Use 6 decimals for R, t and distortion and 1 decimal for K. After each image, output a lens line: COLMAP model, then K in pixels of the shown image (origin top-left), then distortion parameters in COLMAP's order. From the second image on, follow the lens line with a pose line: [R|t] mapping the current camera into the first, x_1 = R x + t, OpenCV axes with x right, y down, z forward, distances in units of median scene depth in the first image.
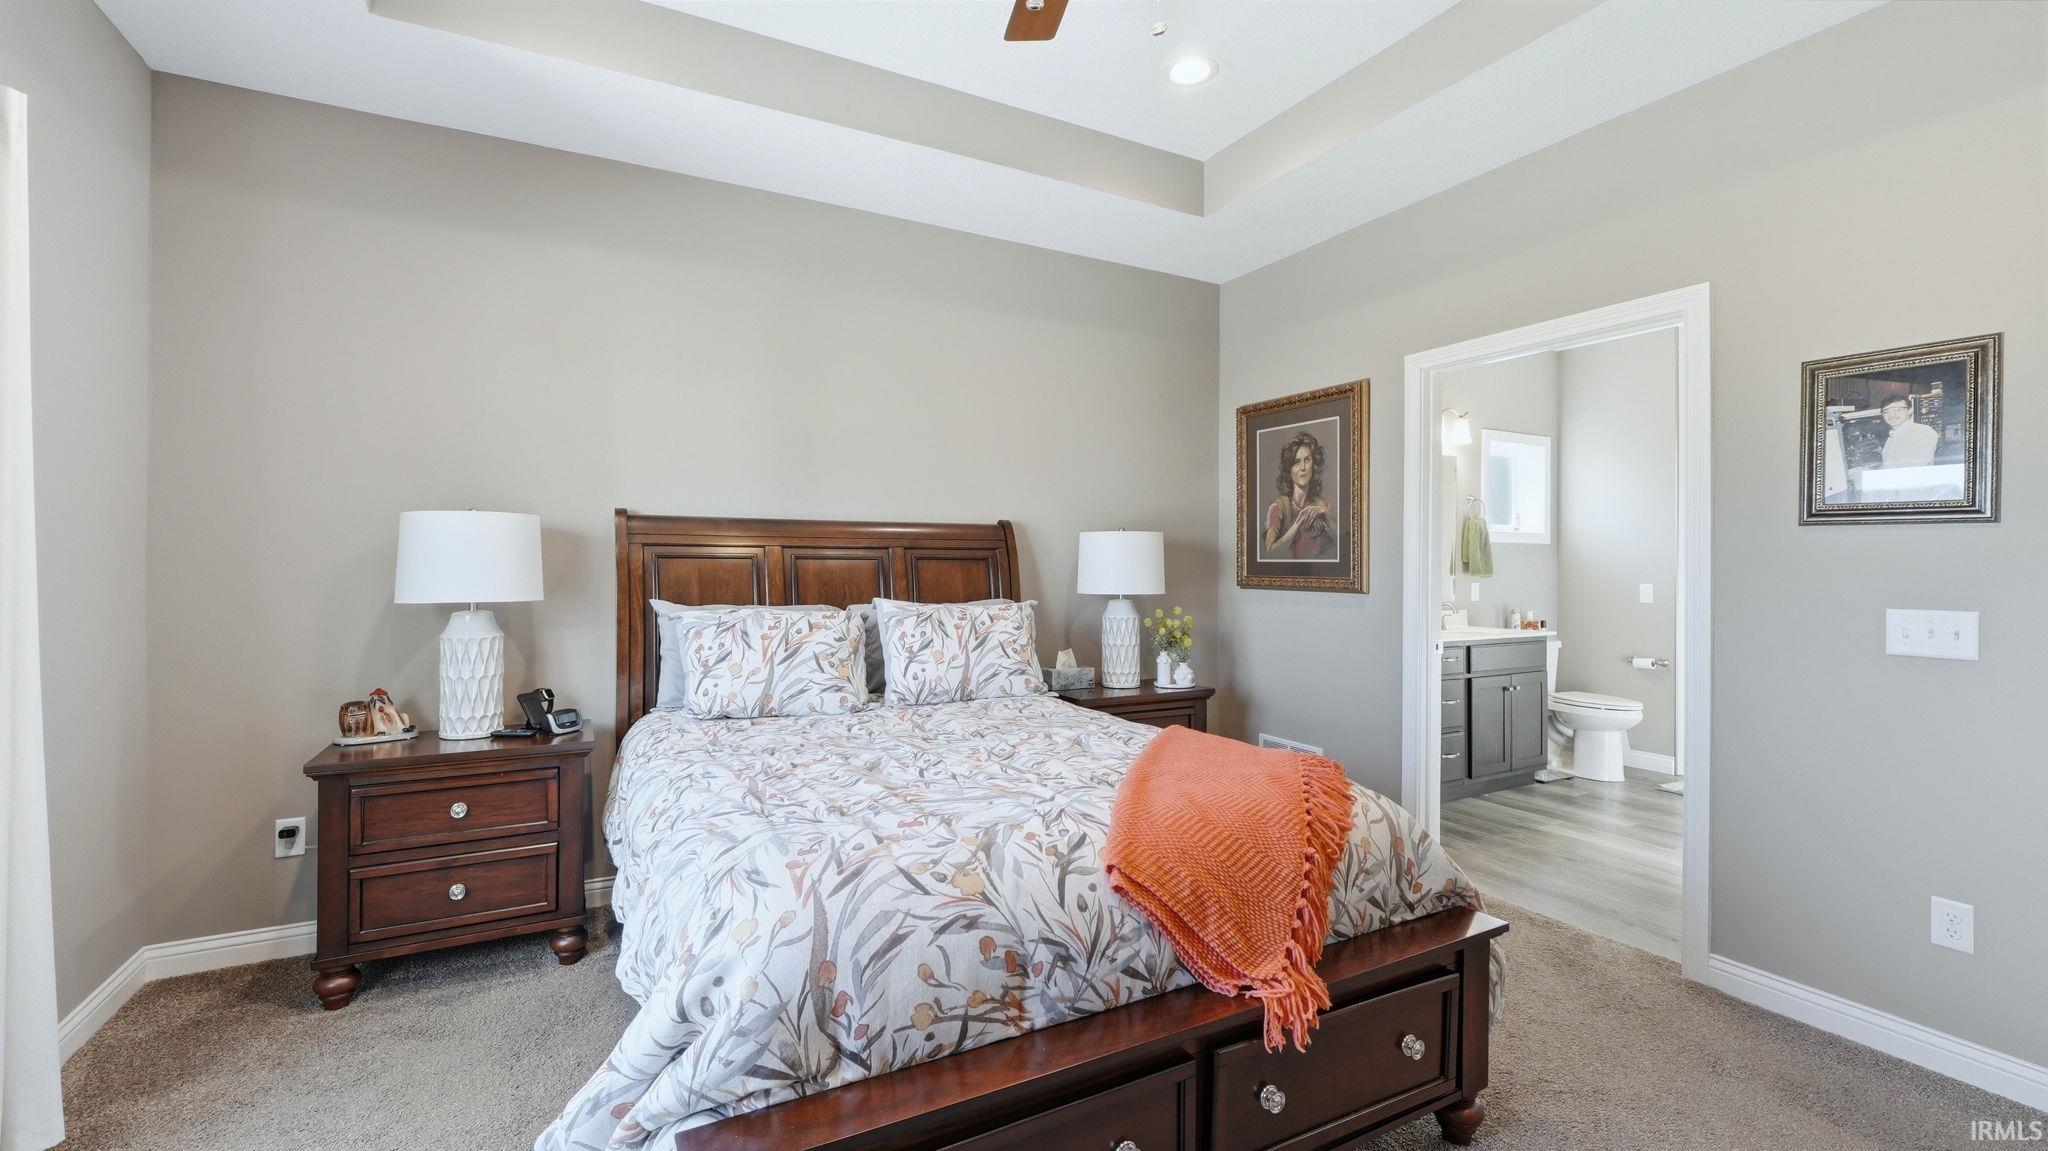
lens RADIAL K [[890.8, 0, 1029.8], [0, 890.8, 563.5], [0, 0, 1]] dist [-0.009077, -0.000122]
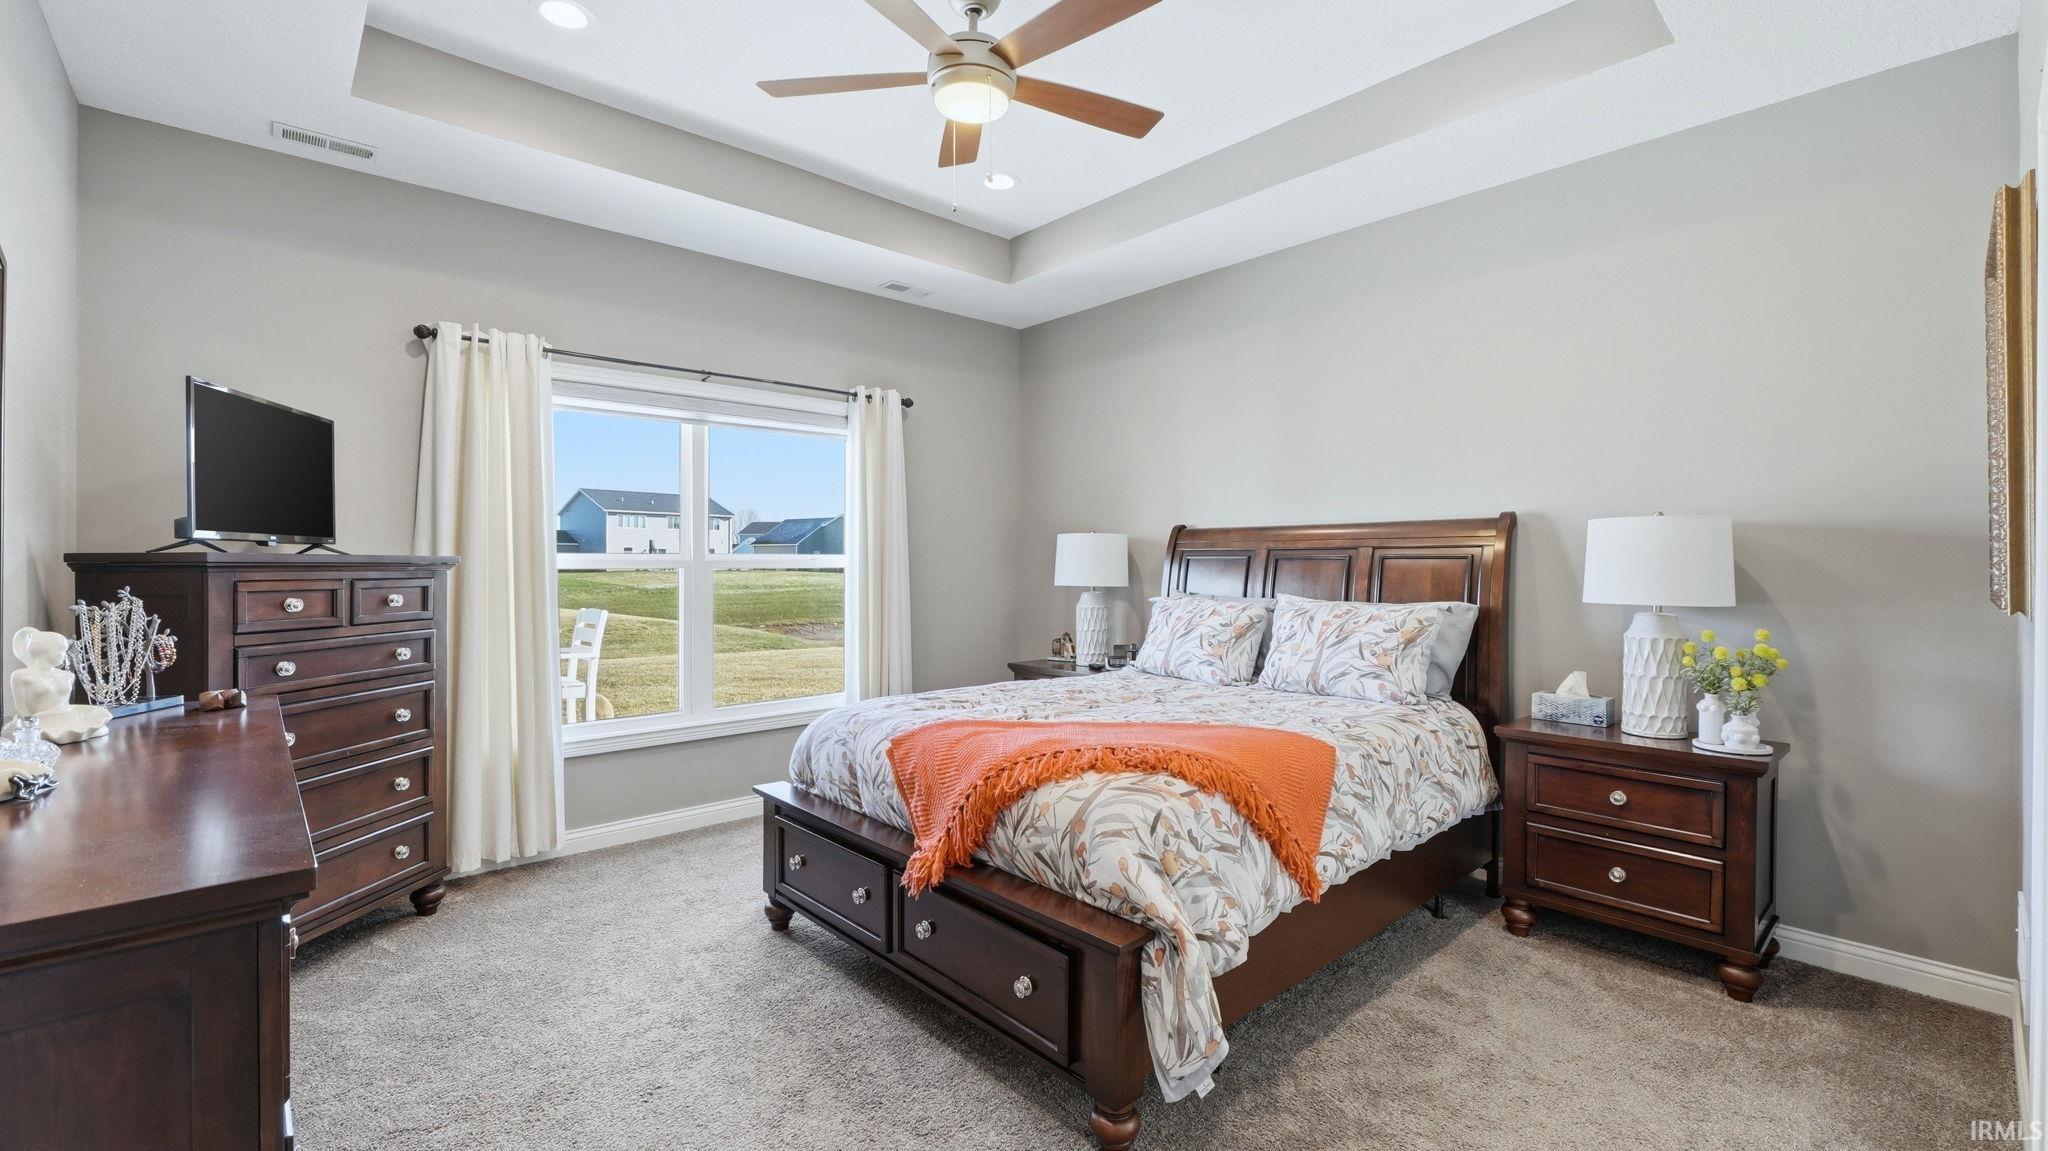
lens RADIAL K [[851.1, 0, 1041.0], [0, 851.1, 575.6], [0, 0, 1]] dist [-0.004033, -0.000834]
pose [[0.261484, 0.017887, -0.965042, 0.680359], [-0.005633, 0.999840, 0.017005, 0.001857], [0.965191, 0.000990, 0.261543, 0.343718]]
